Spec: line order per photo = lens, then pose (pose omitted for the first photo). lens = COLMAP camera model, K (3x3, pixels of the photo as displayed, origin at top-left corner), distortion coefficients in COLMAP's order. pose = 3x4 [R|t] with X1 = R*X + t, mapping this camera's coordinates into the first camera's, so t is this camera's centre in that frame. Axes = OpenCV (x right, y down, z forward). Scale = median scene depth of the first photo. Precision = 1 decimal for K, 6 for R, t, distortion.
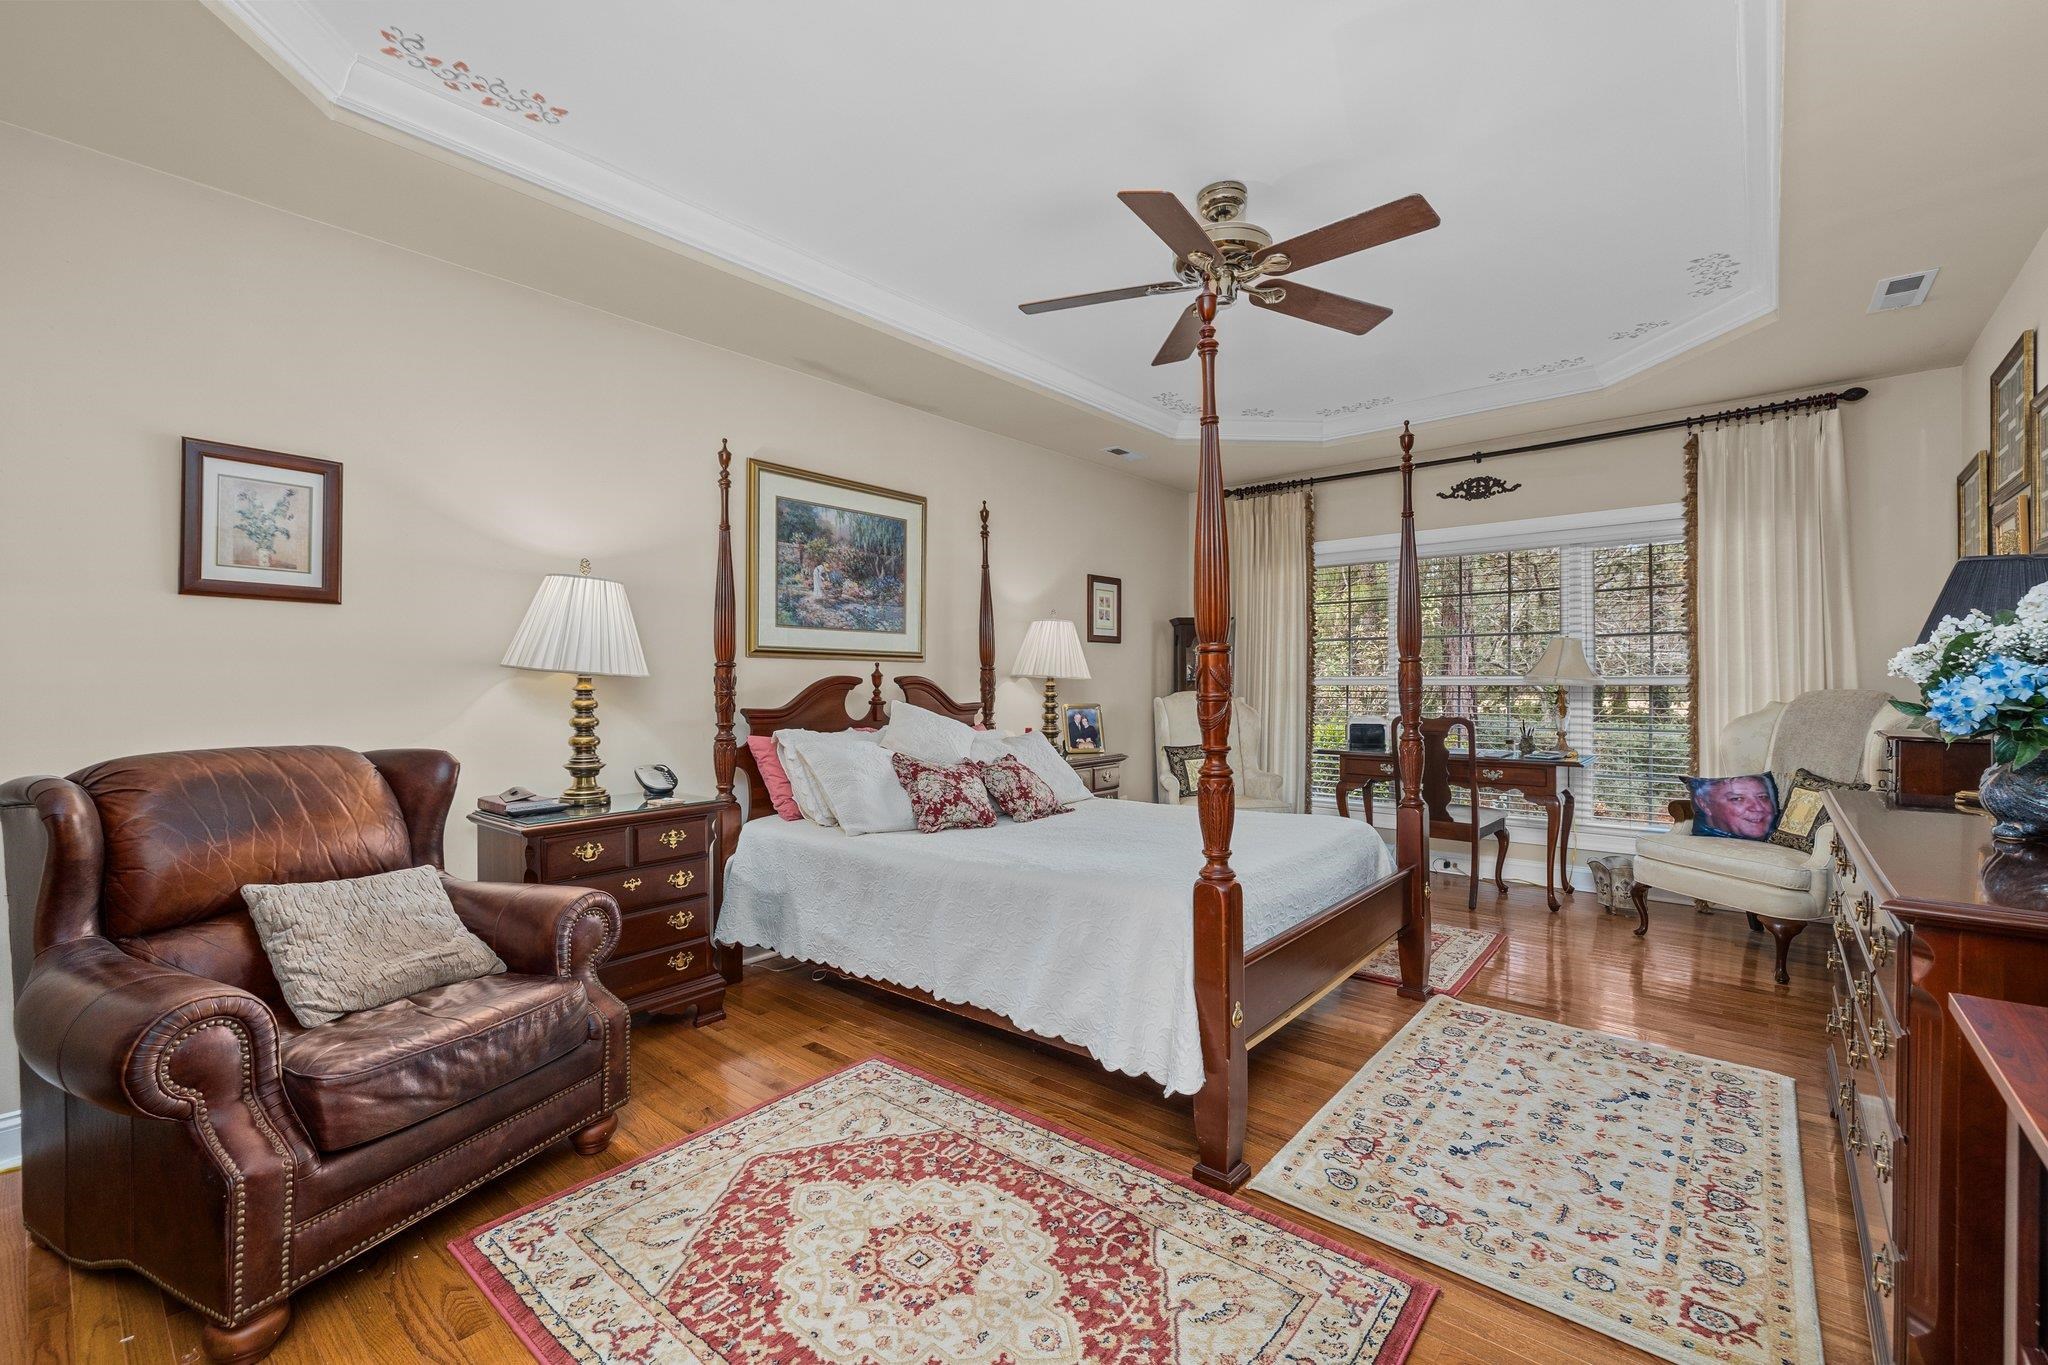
lens RADIAL K [[855.9, 0, 1024.0], [0, 855.9, 682.5], [0, 0, 1]] dist [0.000546, -0.000029]
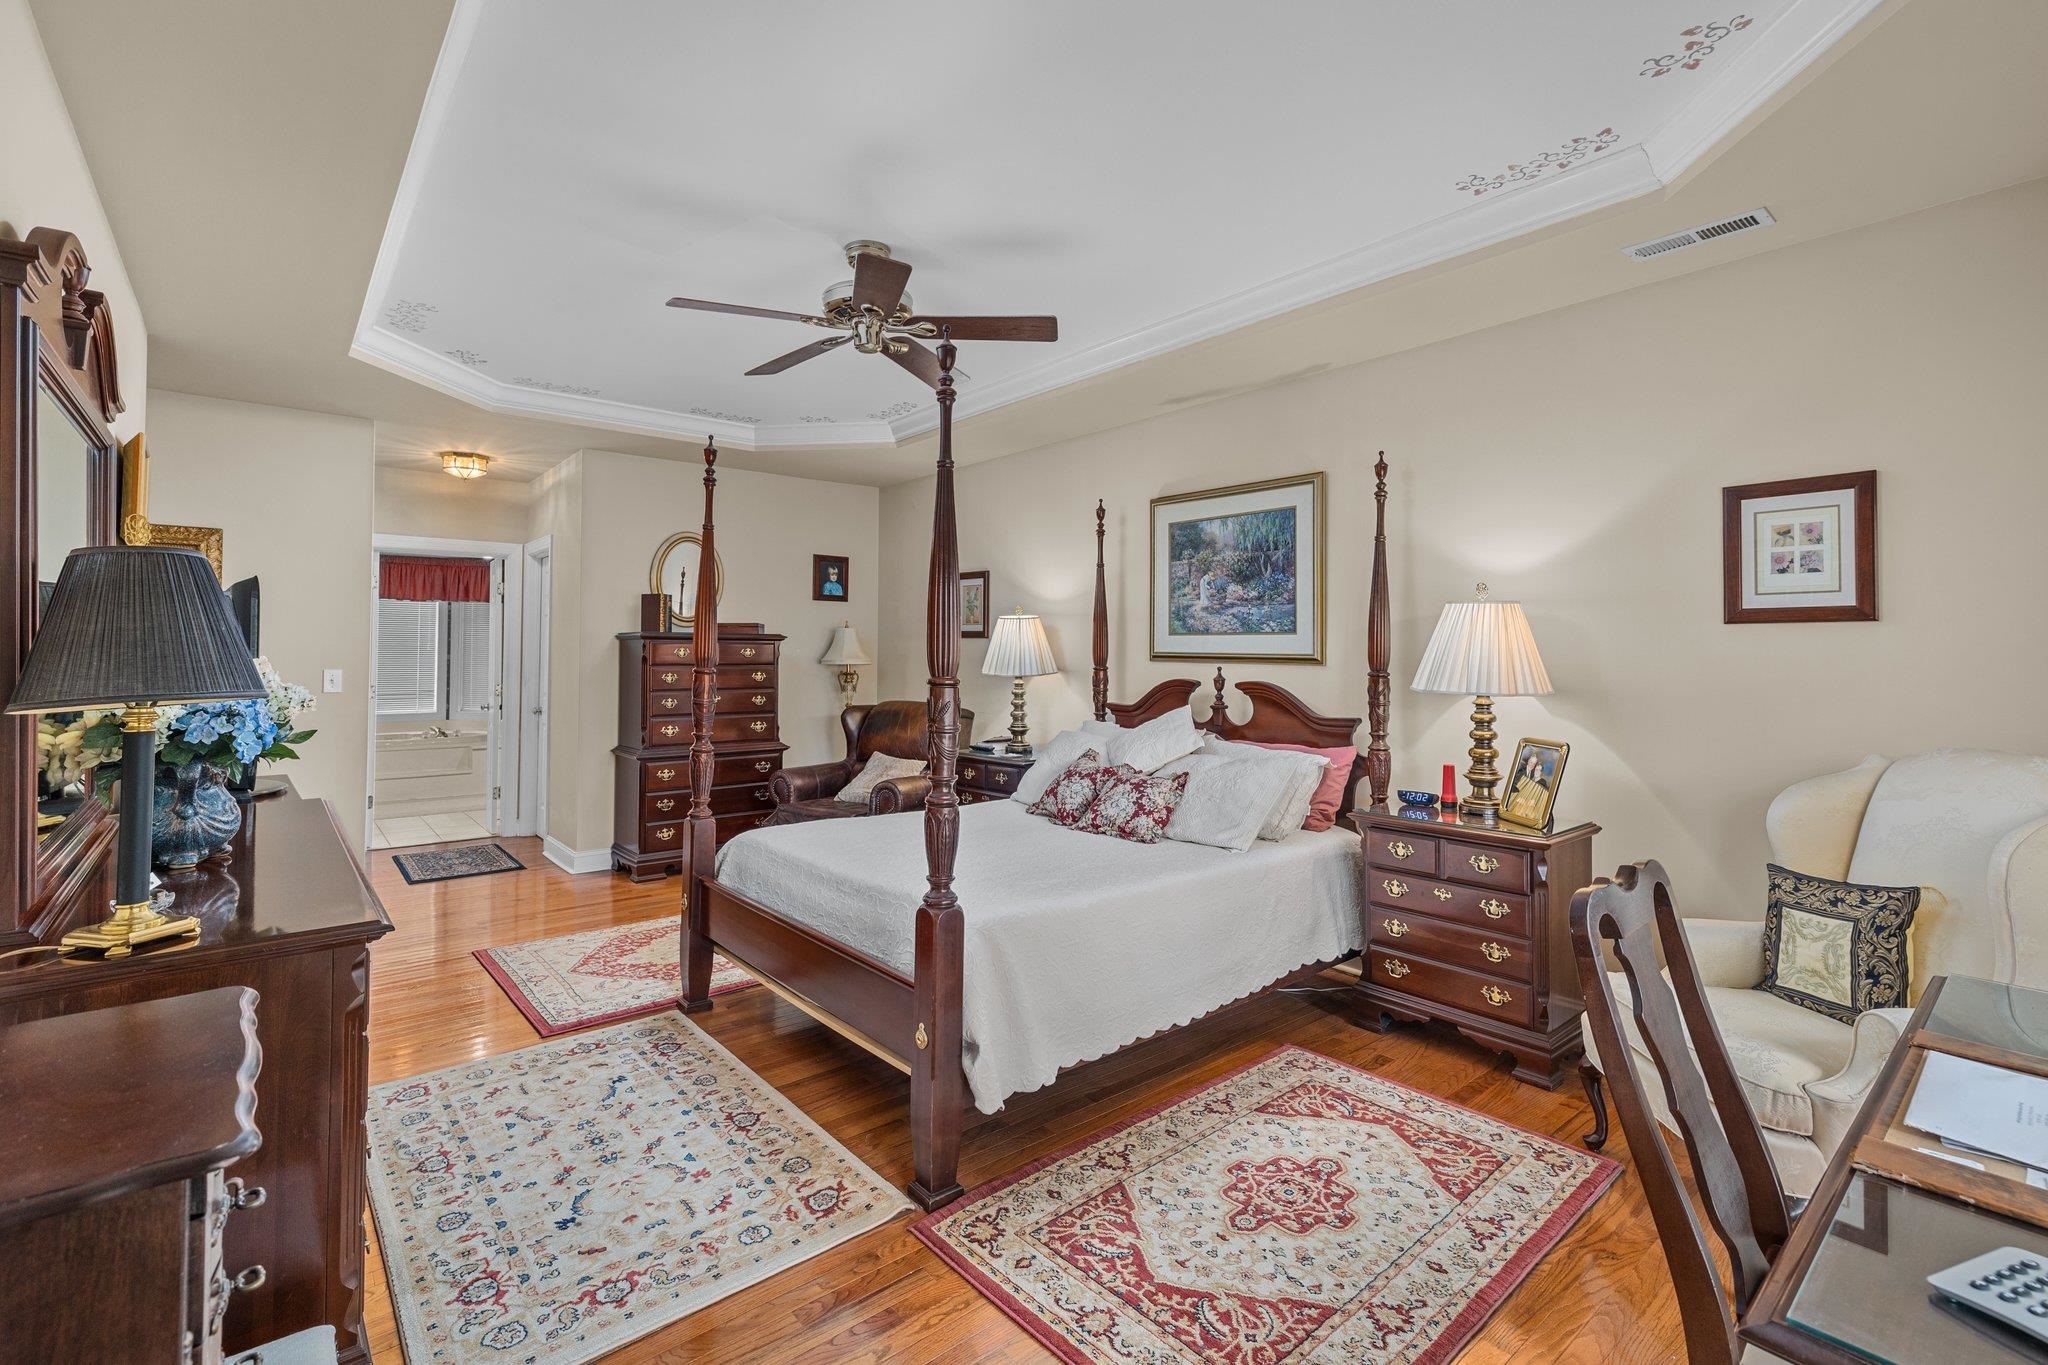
lens RADIAL K [[917.3, 0, 1020.1], [0, 917.3, 630.8], [0, 0, 1]] dist [0.000459, -0.000024]
pose [[-0.161365, -0.021845, -0.986653, 0.959404], [-0.006692, 0.999756, -0.021041, -0.042857], [0.986872, 0.003208, -0.161472, 0.985213]]
